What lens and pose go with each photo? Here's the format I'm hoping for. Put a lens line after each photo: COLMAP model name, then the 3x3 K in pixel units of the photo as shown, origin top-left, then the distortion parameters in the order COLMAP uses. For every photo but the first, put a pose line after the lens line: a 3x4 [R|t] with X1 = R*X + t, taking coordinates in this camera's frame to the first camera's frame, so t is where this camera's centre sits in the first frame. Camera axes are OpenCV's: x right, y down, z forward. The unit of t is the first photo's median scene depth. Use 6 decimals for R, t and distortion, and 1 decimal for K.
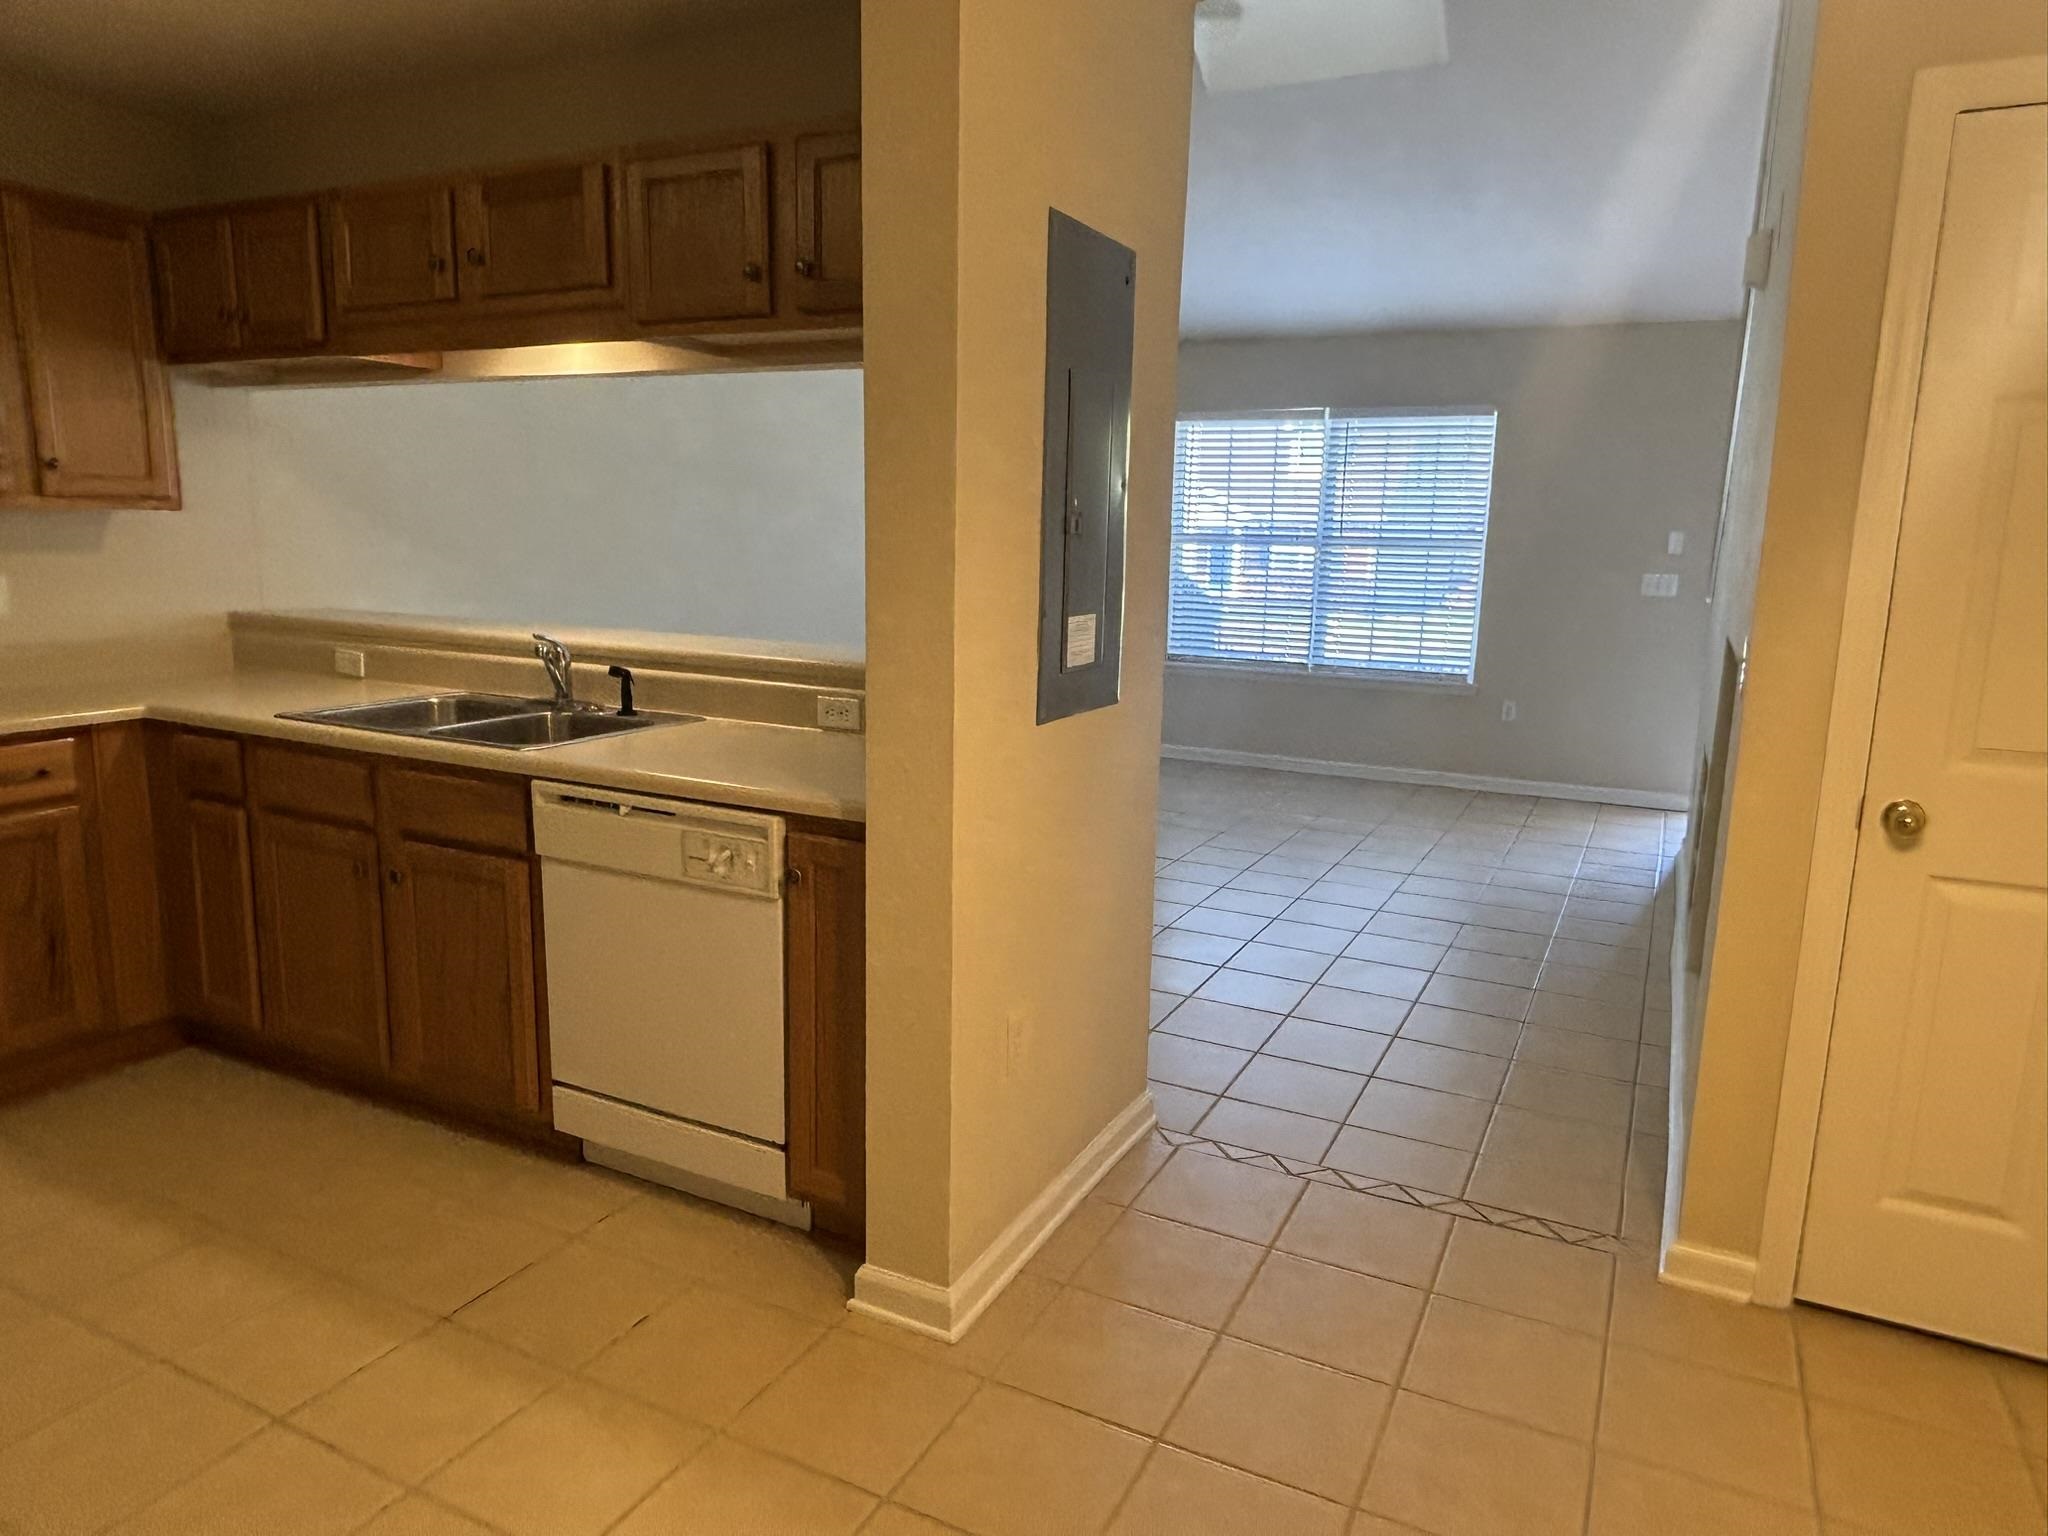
lens RADIAL K [[1275.9, 0, 1035.3], [0, 1275.9, 760.7], [0, 0, 1]] dist [0.009414, -0.024242]
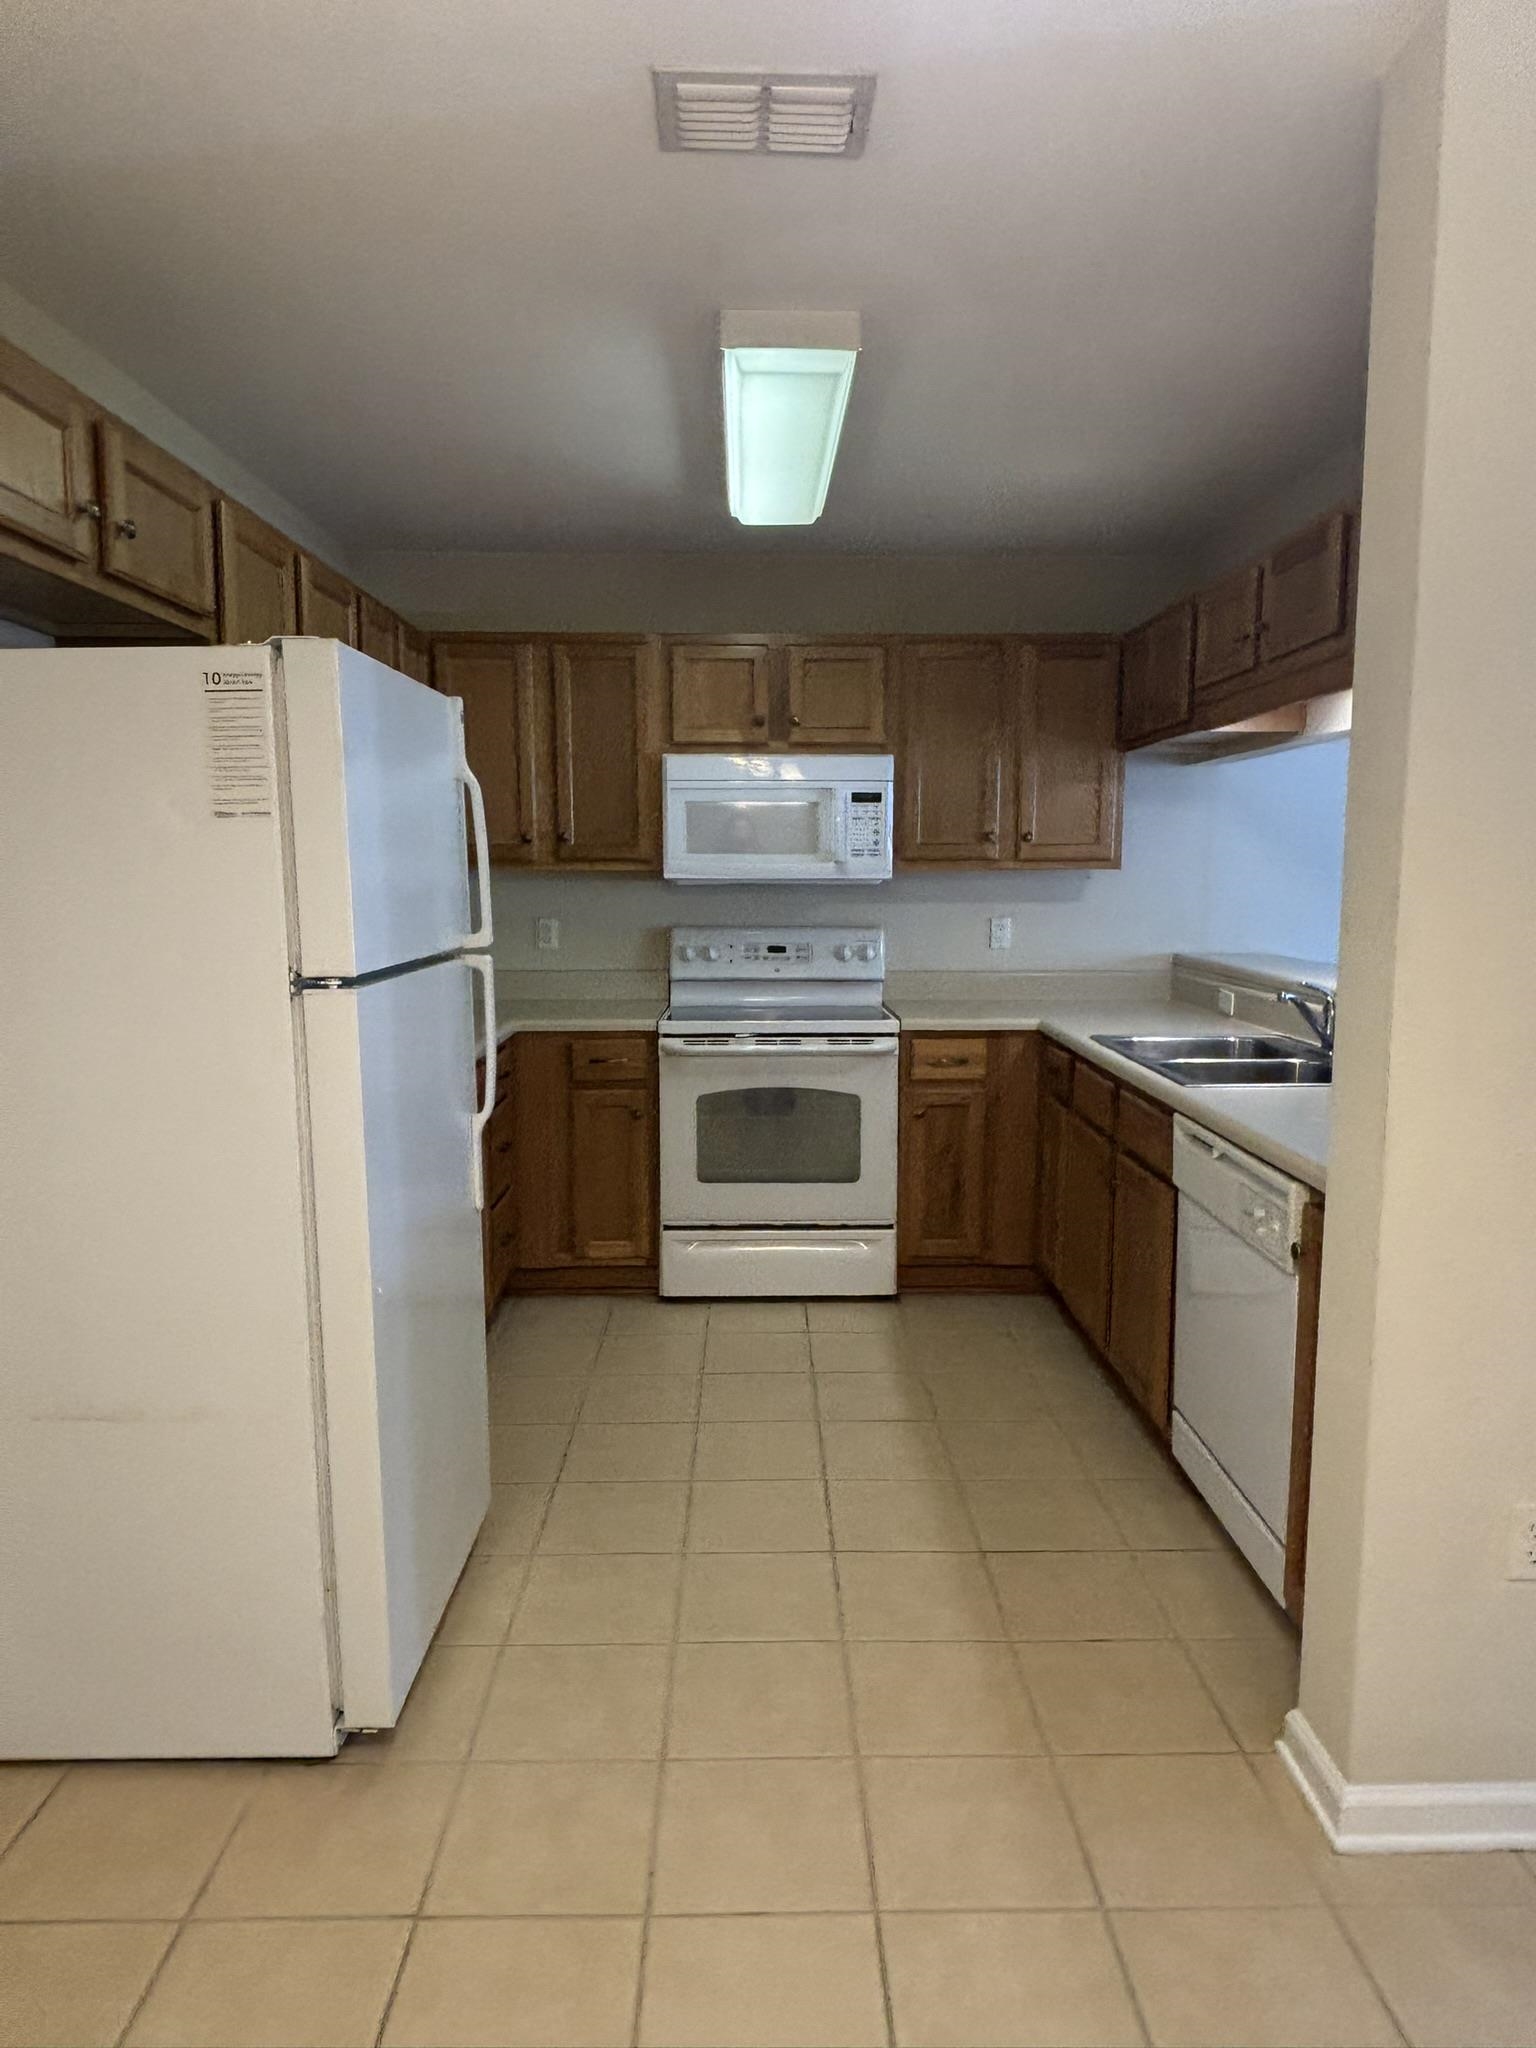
lens RADIAL K [[1275.9, 0, 777.1], [0, 1275.9, 1026.5], [0, 0, 1]] dist [0.009414, -0.024242]
pose [[0.456492, 0.086863, -0.885477, 0.319961], [-0.147147, 0.988889, 0.021149, -0.024863], [0.877476, 0.120641, 0.464201, 0.167266]]
